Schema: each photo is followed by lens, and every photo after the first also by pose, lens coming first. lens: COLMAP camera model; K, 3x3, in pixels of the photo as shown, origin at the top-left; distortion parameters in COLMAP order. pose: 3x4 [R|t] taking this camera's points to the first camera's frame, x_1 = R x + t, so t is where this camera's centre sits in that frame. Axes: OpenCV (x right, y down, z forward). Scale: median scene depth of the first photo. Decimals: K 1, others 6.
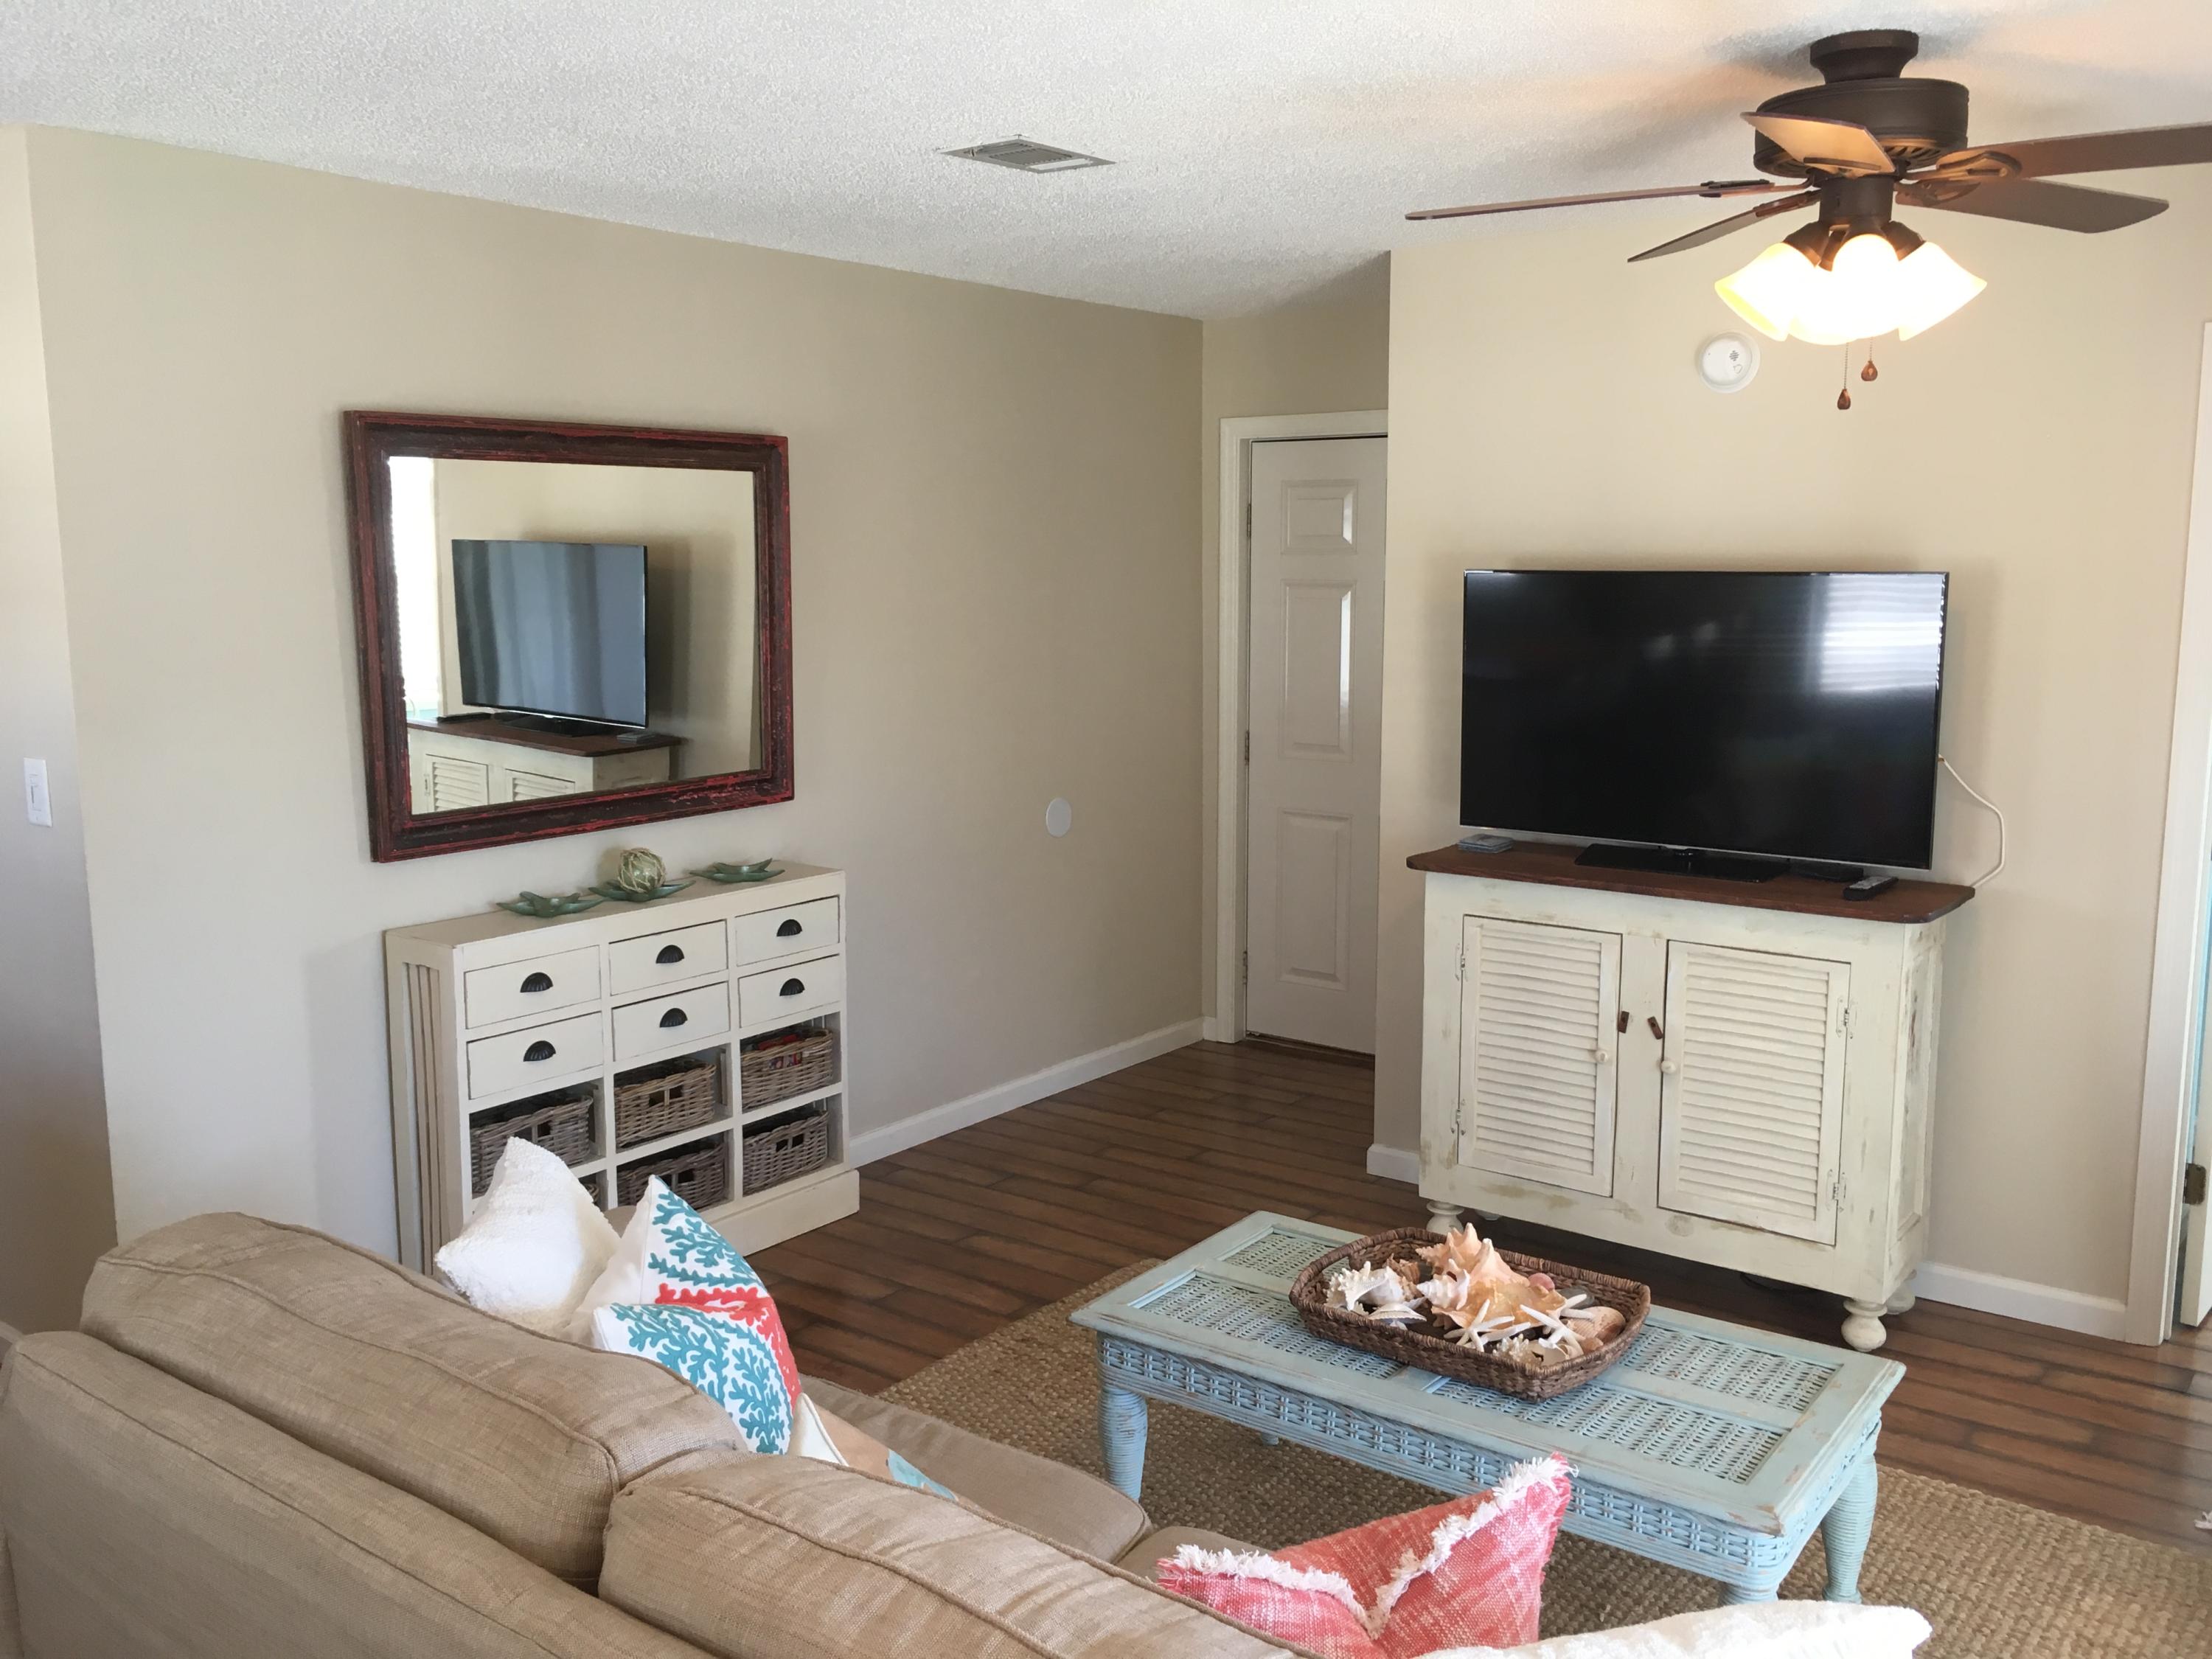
lens RADIAL K [[1891.7, 0, 1102.5], [0, 1891.7, 824.0], [0, 0, 1]] dist [0.072576, -0.103060]
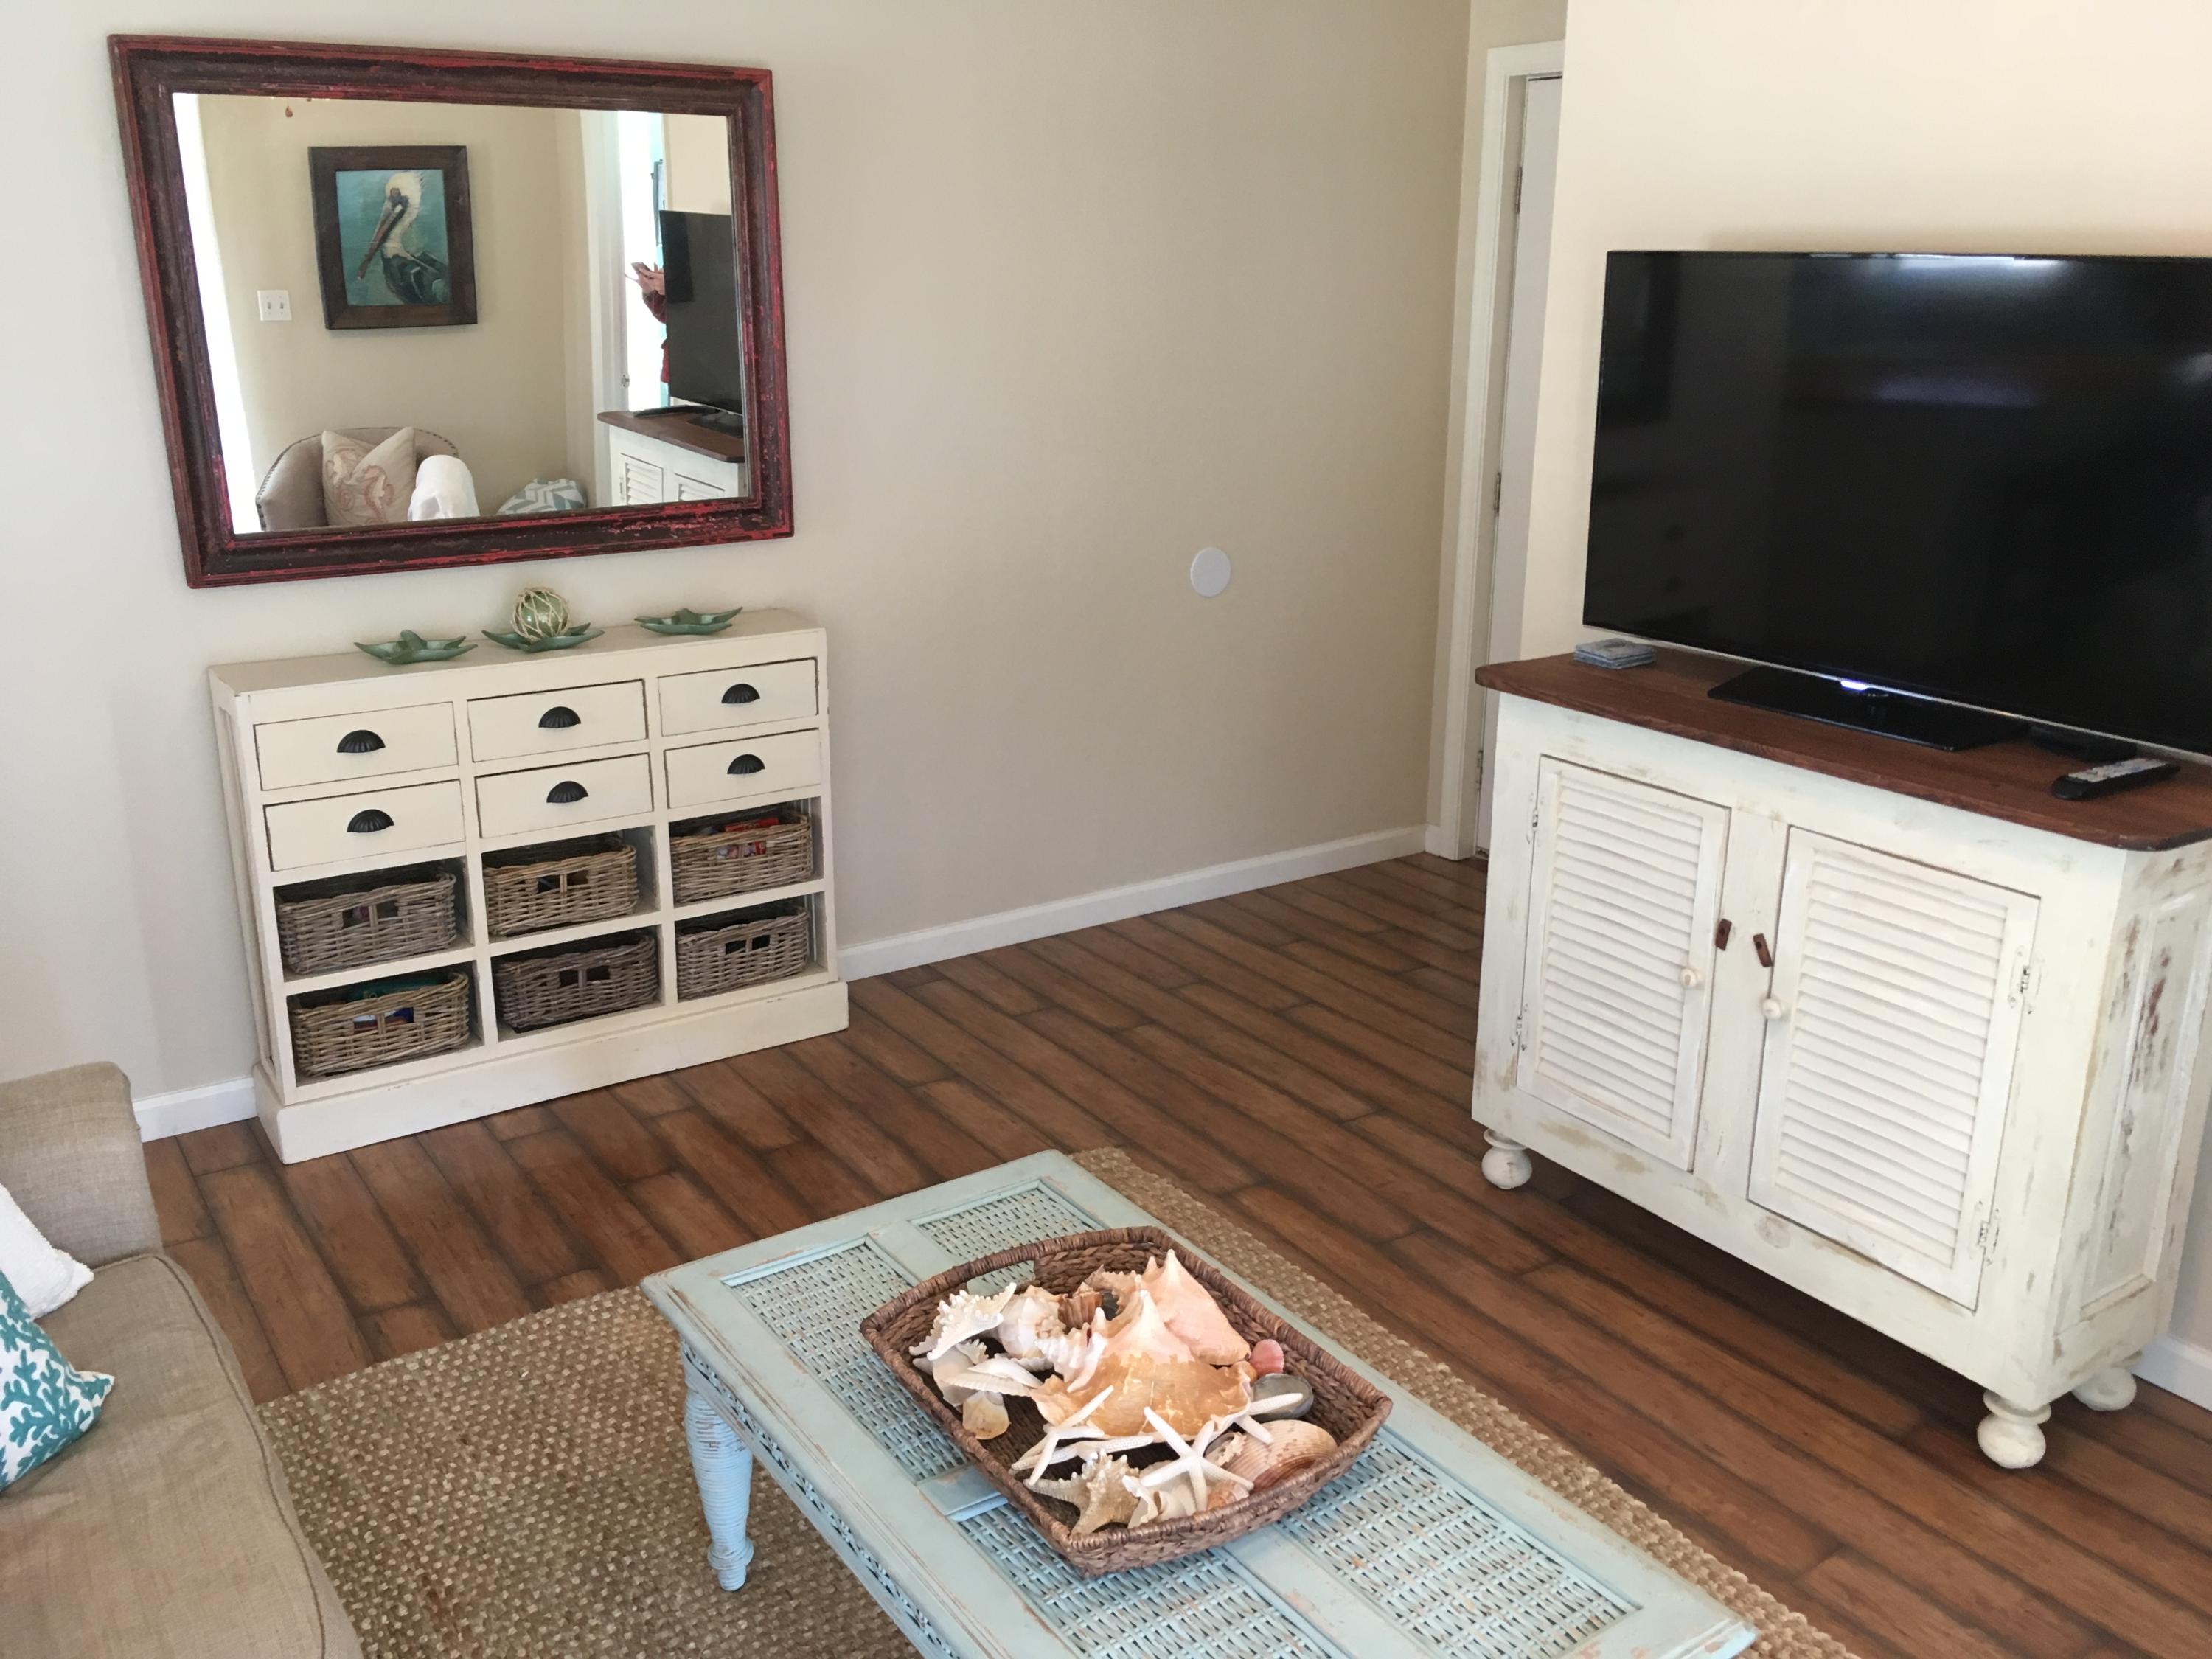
lens RADIAL K [[1891.7, 0, 1108.7], [0, 1891.7, 824.5], [0, 0, 1]] dist [0.072576, -0.103060]
pose [[0.945793, 0.101345, -0.308553, 0.259392], [-0.053751, 0.985809, 0.159032, -0.030626], [0.320292, -0.133827, 0.937819, 0.277095]]
